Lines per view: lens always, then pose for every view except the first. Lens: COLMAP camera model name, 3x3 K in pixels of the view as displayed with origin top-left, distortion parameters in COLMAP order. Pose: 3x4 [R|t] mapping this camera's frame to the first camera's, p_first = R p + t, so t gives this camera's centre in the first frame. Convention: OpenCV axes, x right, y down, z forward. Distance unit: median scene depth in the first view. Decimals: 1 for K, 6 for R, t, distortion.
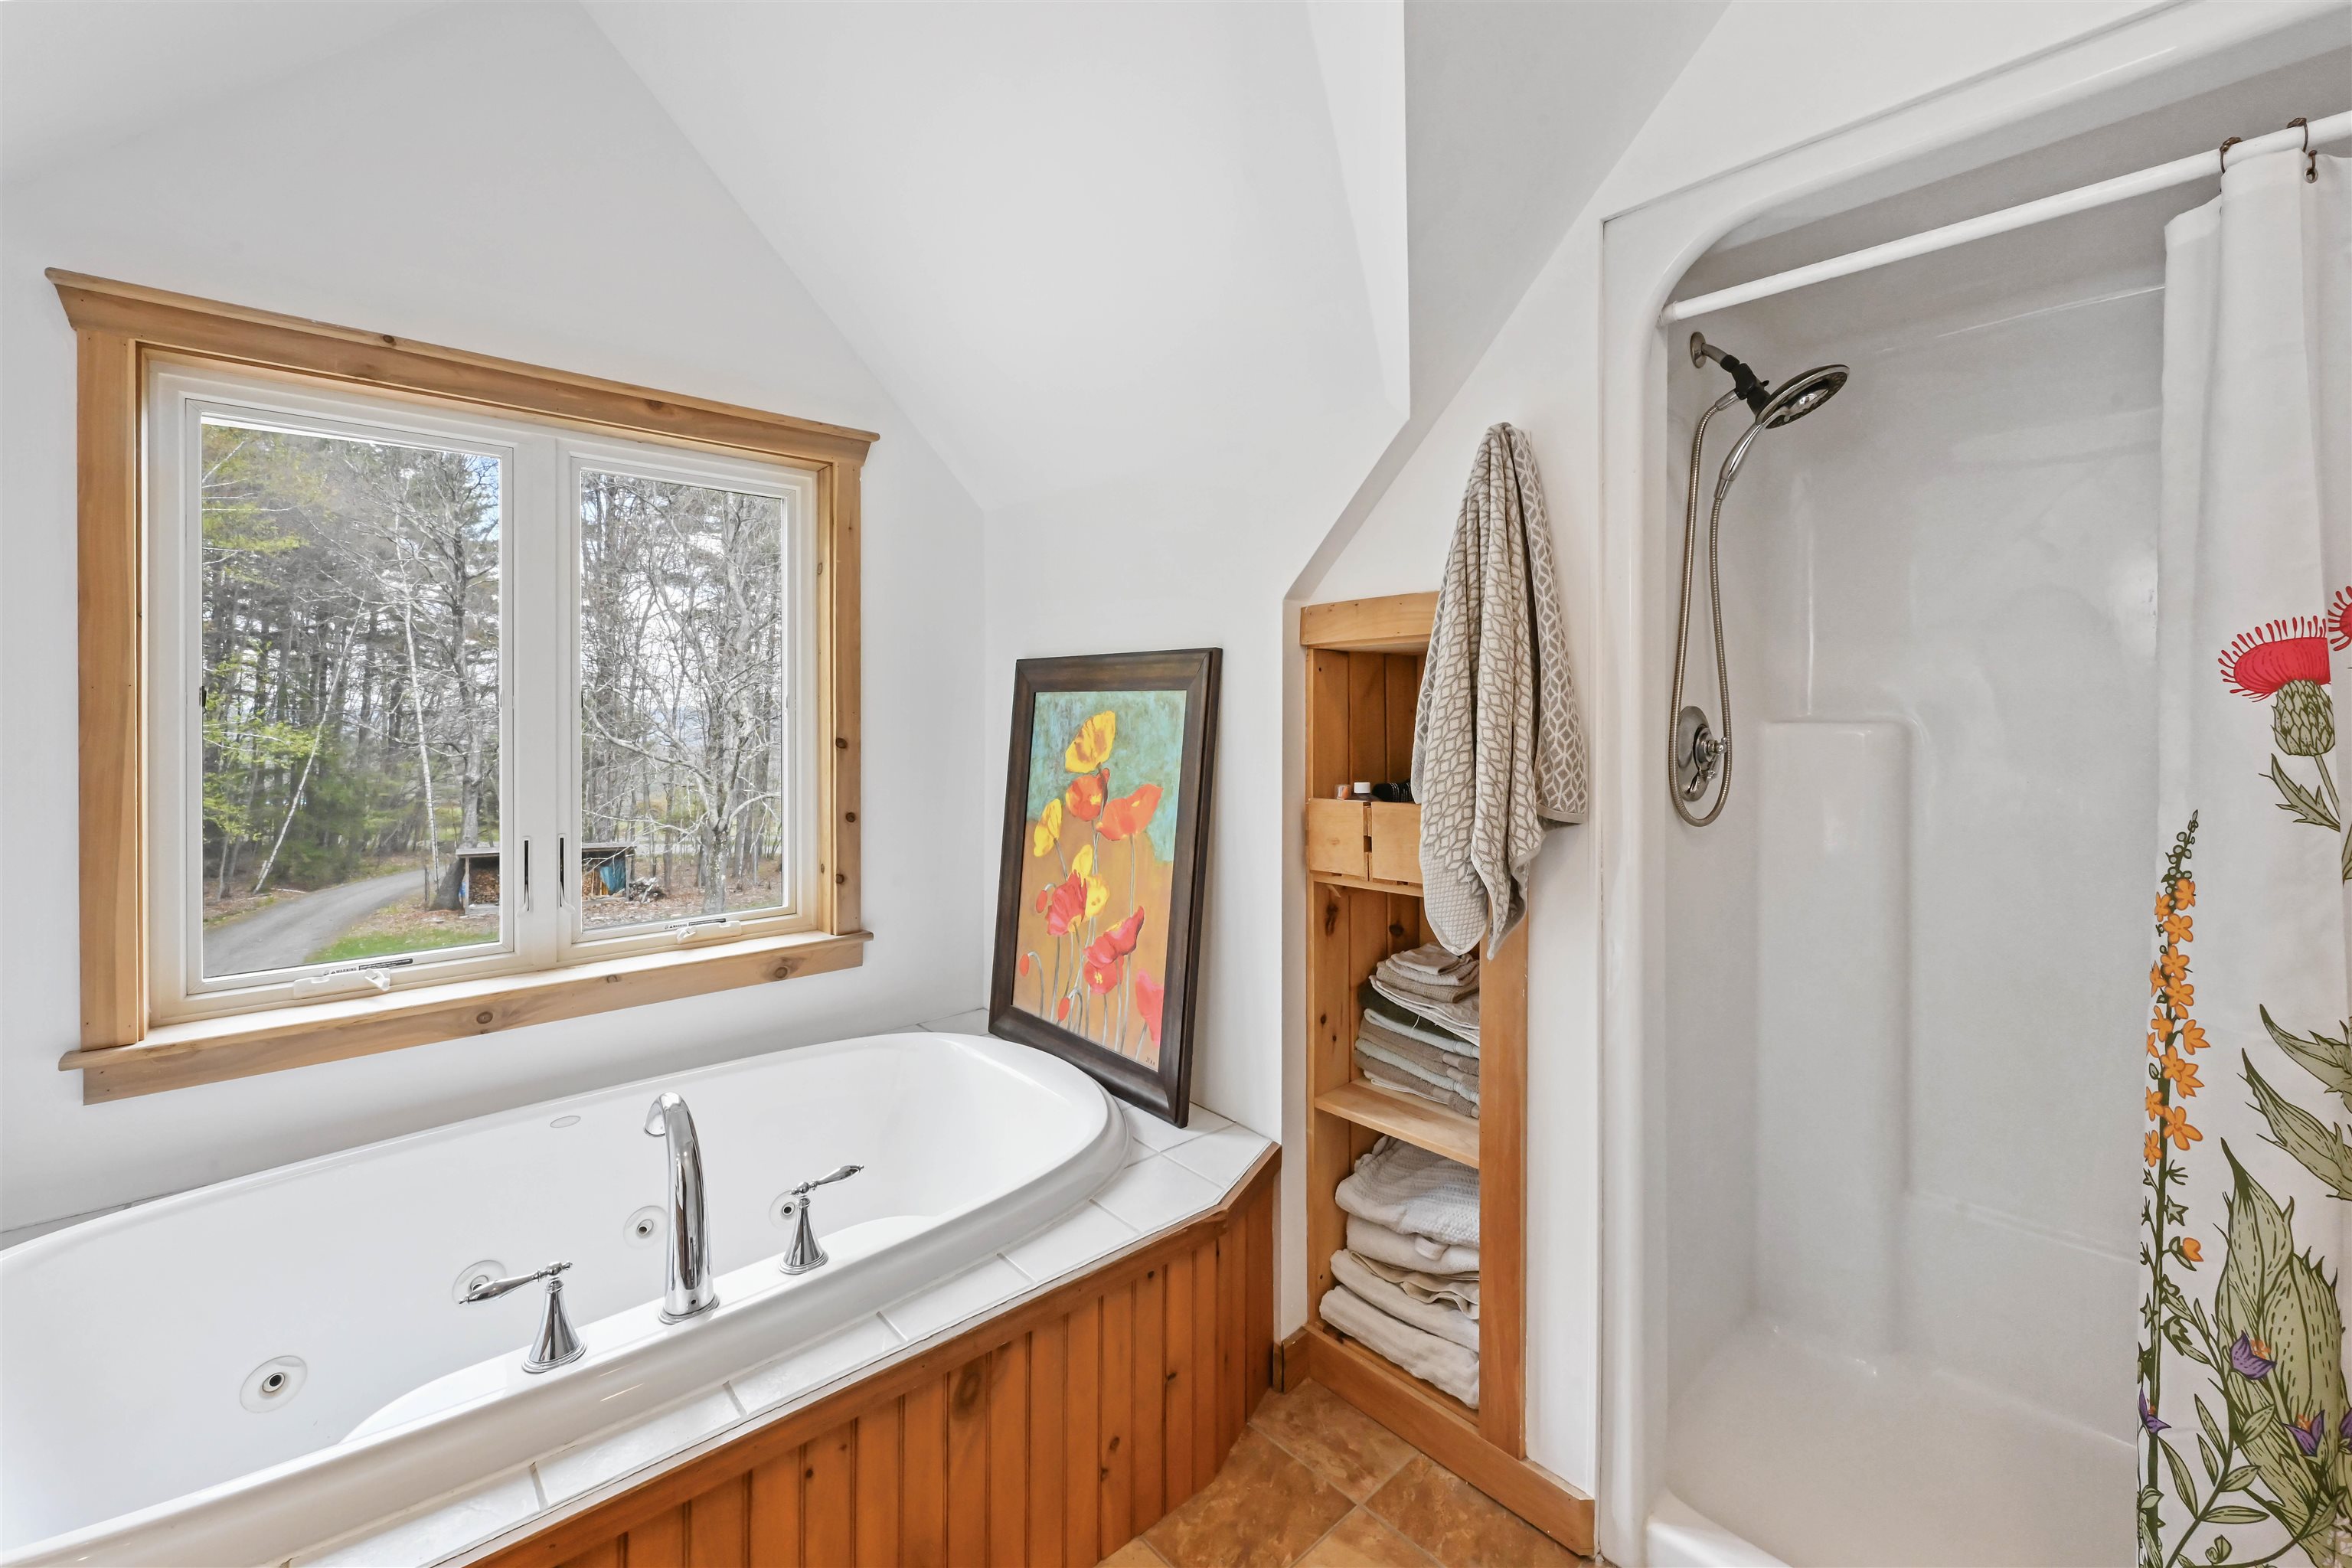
lens RADIAL K [[974.8, 0, 1181.1], [0, 974.8, 720.0], [0, 0, 1]] dist [0.000697, 0.000357]
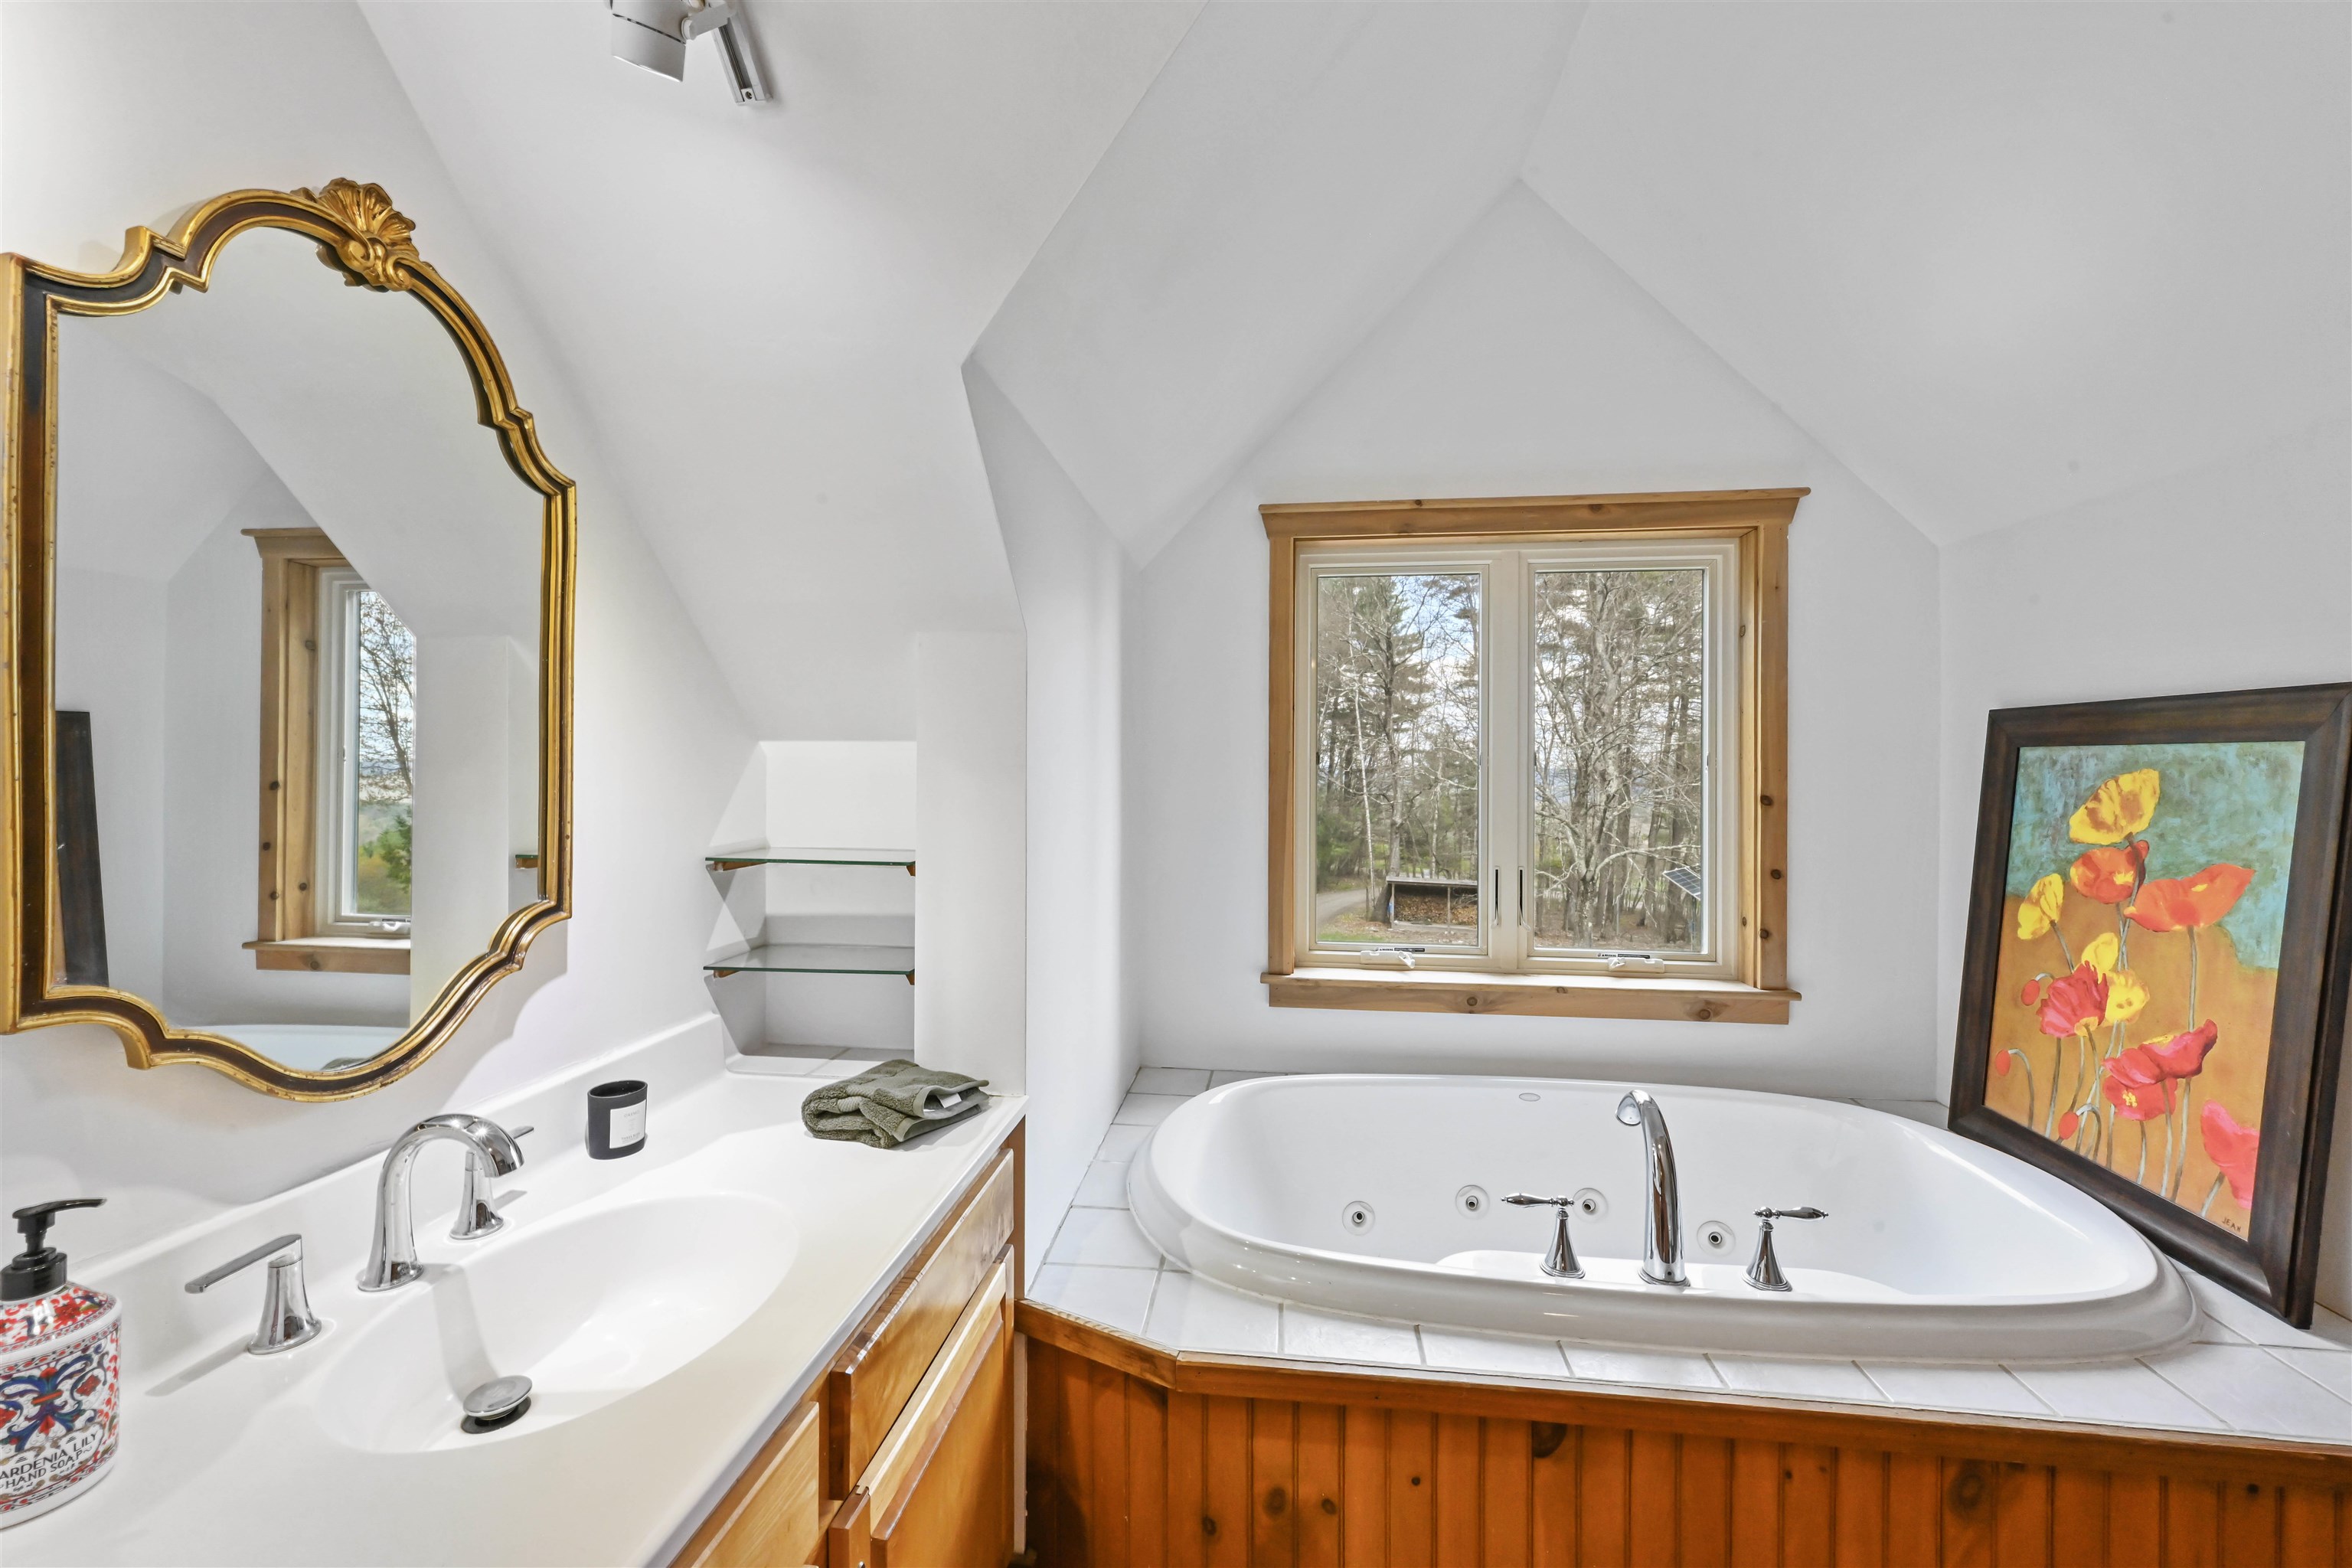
lens RADIAL K [[929.2, 0, 1179.7], [0, 929.2, 769.8], [0, 0, 1]] dist [0.000033, 0.000719]
pose [[0.665582, 0.001931, -0.746322, -0.032930], [-0.008845, 0.999947, -0.005301, 0.002441], [0.746272, 0.010129, 0.665564, -0.100974]]
